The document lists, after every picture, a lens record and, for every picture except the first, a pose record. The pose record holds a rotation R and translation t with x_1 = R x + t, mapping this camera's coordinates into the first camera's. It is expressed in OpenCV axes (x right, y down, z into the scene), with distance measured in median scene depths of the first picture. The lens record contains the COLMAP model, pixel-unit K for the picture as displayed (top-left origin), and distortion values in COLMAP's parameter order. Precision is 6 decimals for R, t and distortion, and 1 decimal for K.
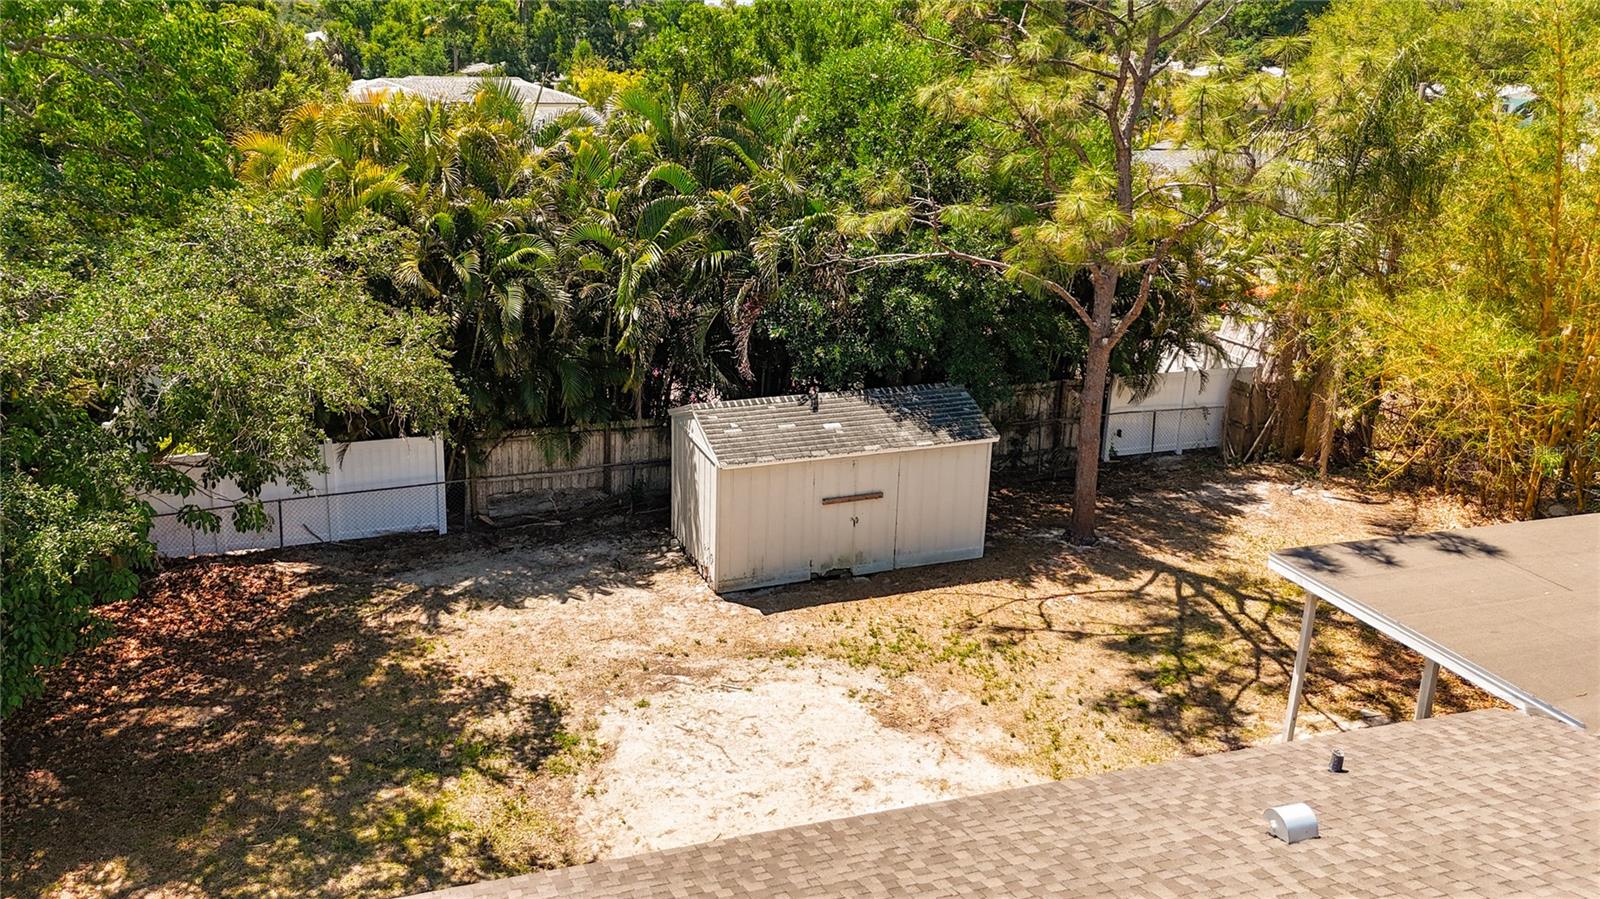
lens RADIAL K [[1241.0, 0, 770.2], [0, 1241.0, 451.2], [0, 0, 1]] dist [0.001216, -0.000377]
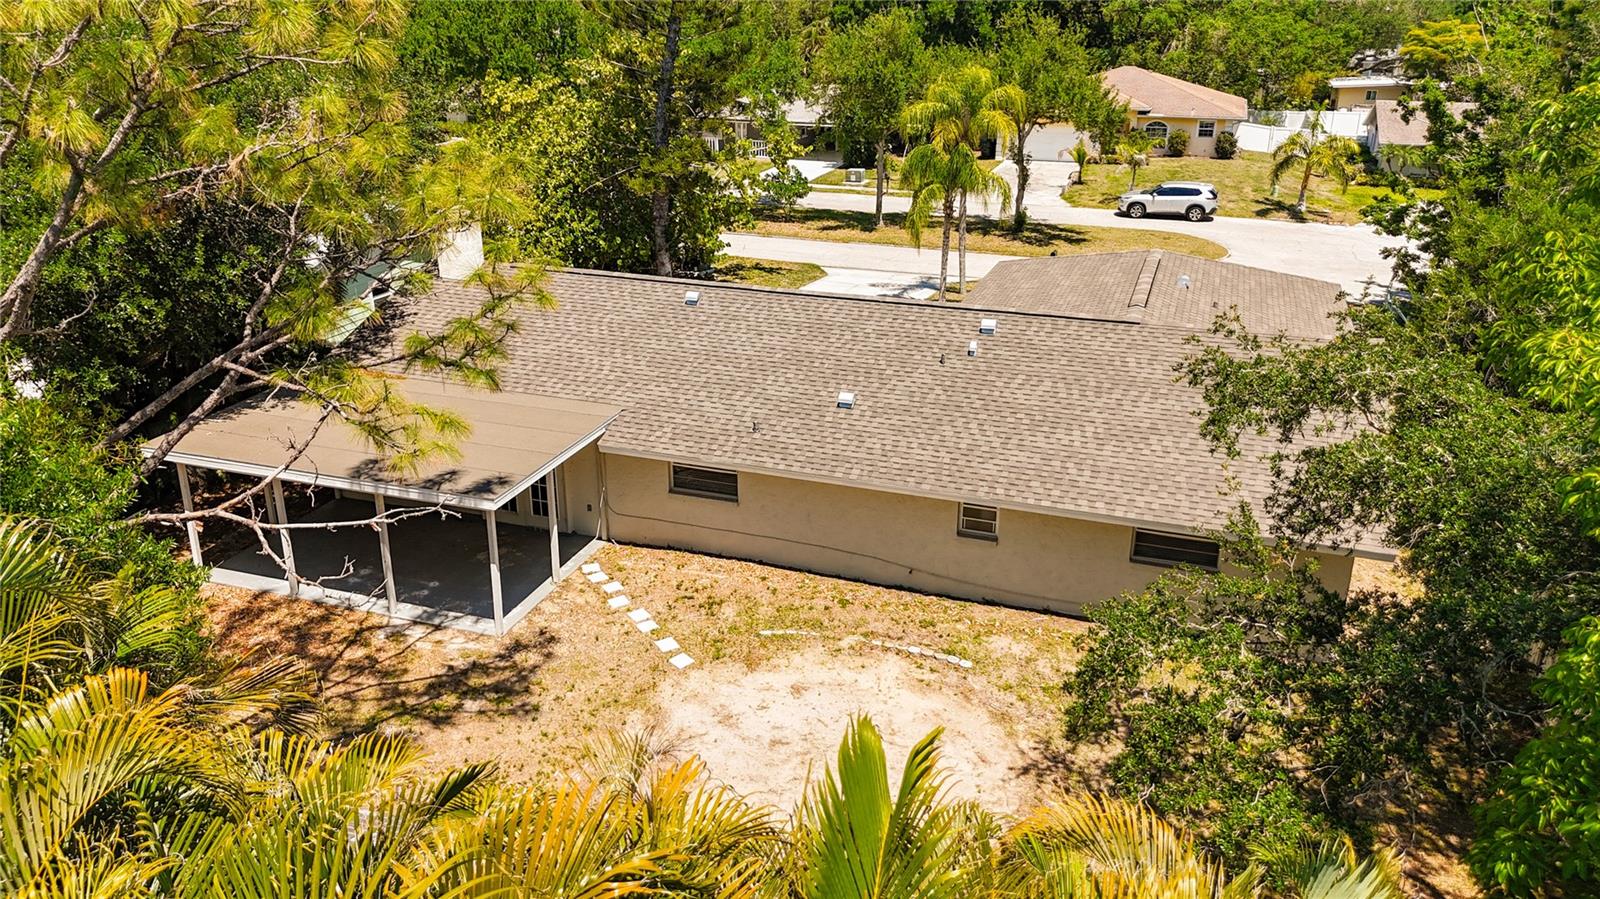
lens RADIAL K [[1155.7, 0, 800.0], [0, 1155.7, 449.5], [0, 0, 1]] dist [0.004851, 0.000063]
pose [[-0.795598, -0.241795, 0.555481, -0.278680], [0.179295, 0.781850, 0.597130, -0.345920], [-0.578686, 0.574671, -0.578685, 0.842017]]
